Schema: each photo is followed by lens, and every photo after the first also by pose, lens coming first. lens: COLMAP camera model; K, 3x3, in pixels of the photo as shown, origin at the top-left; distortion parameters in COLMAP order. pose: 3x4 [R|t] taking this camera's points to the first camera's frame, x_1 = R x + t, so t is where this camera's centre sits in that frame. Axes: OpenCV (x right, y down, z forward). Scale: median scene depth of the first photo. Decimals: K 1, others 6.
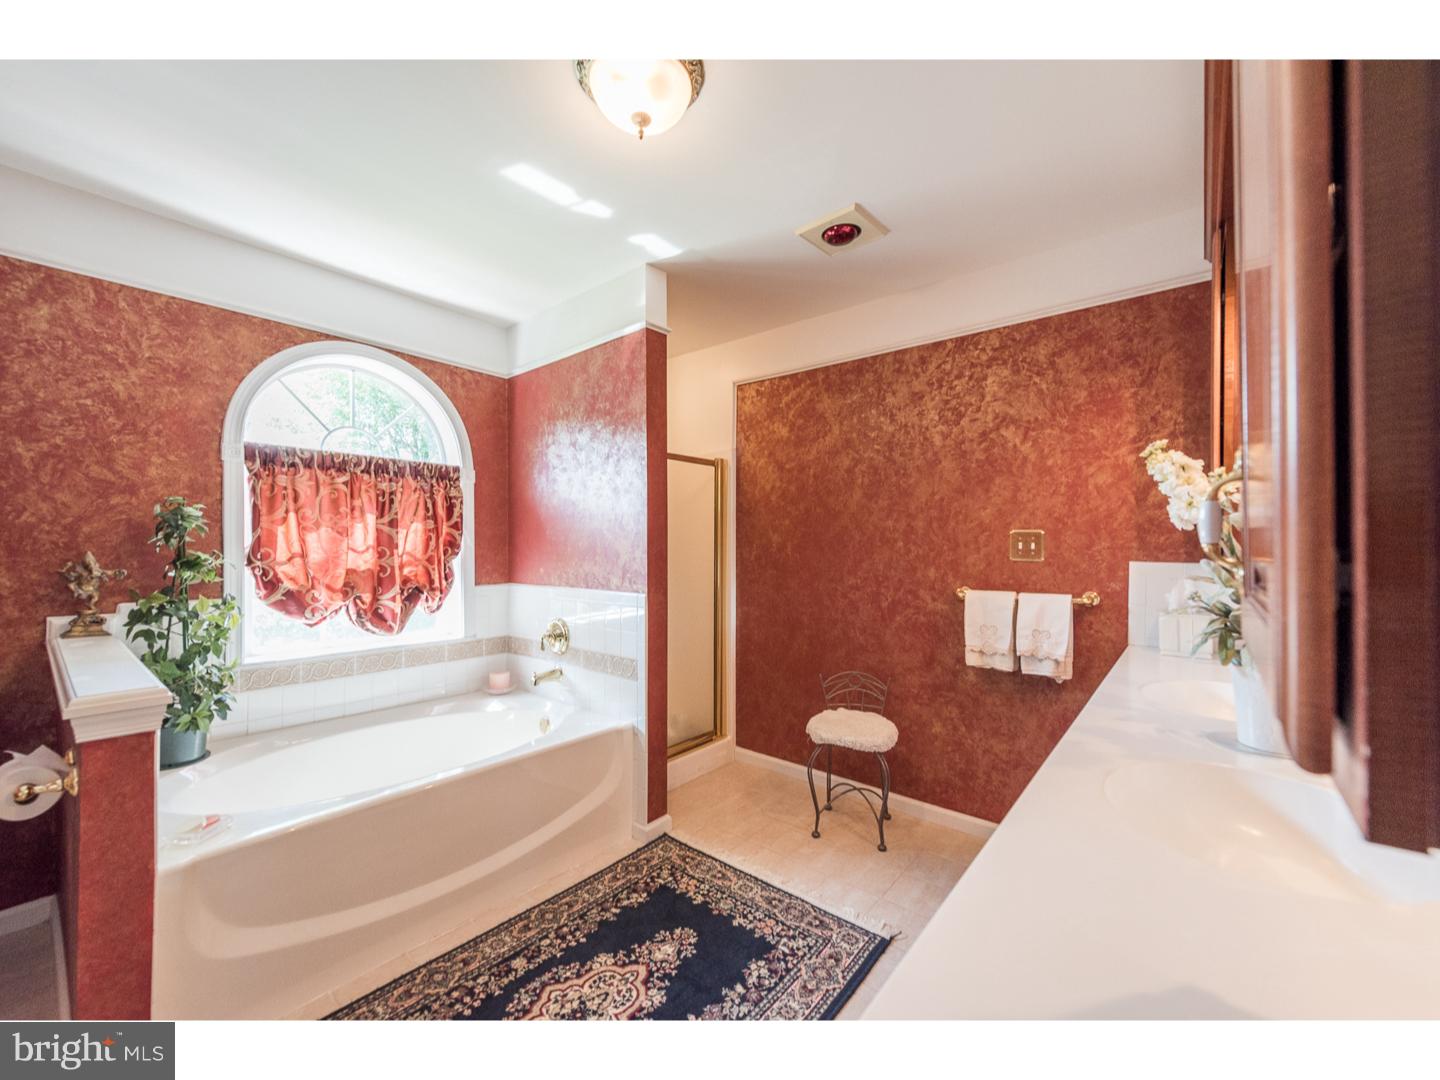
lens RADIAL K [[576.1, 0, 718.8], [0, 576.1, 545.6], [0, 0, 1]] dist [0.019365, -0.000344]
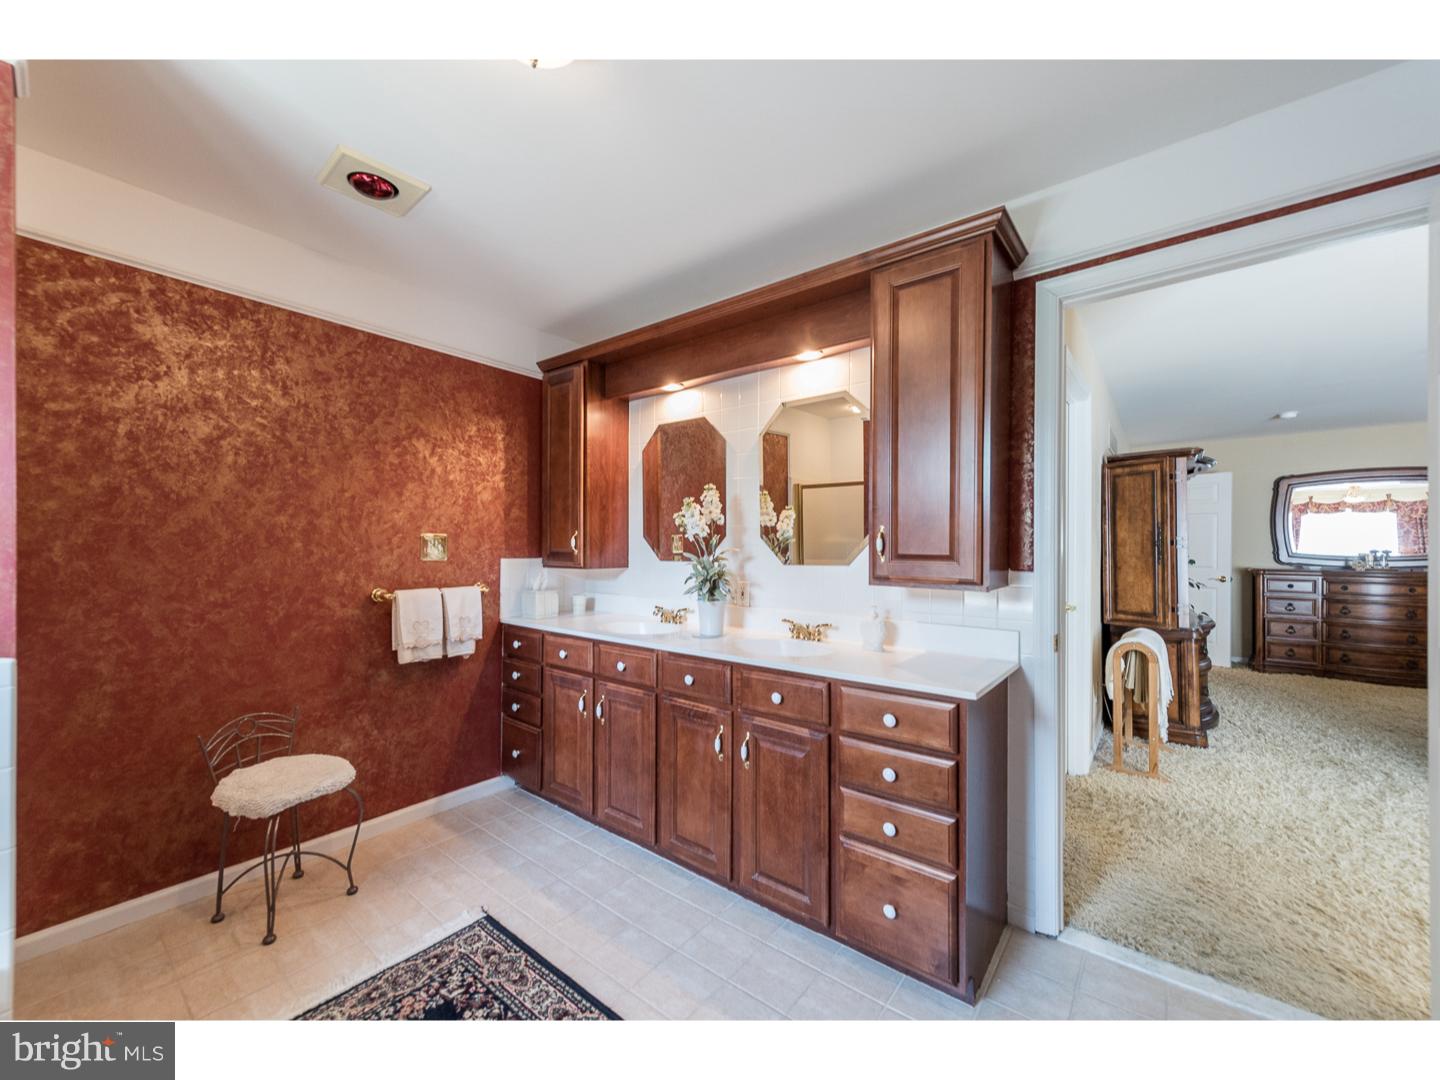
lens RADIAL K [[576.1, 0, 717.8], [0, 576.1, 542.5], [0, 0, 1]] dist [0.019365, -0.000344]
pose [[-0.030177, 0.002315, 0.999542, -0.582235], [-0.008891, 0.999957, -0.002584, -0.010280], [-0.999505, -0.008965, -0.030155, 0.443731]]
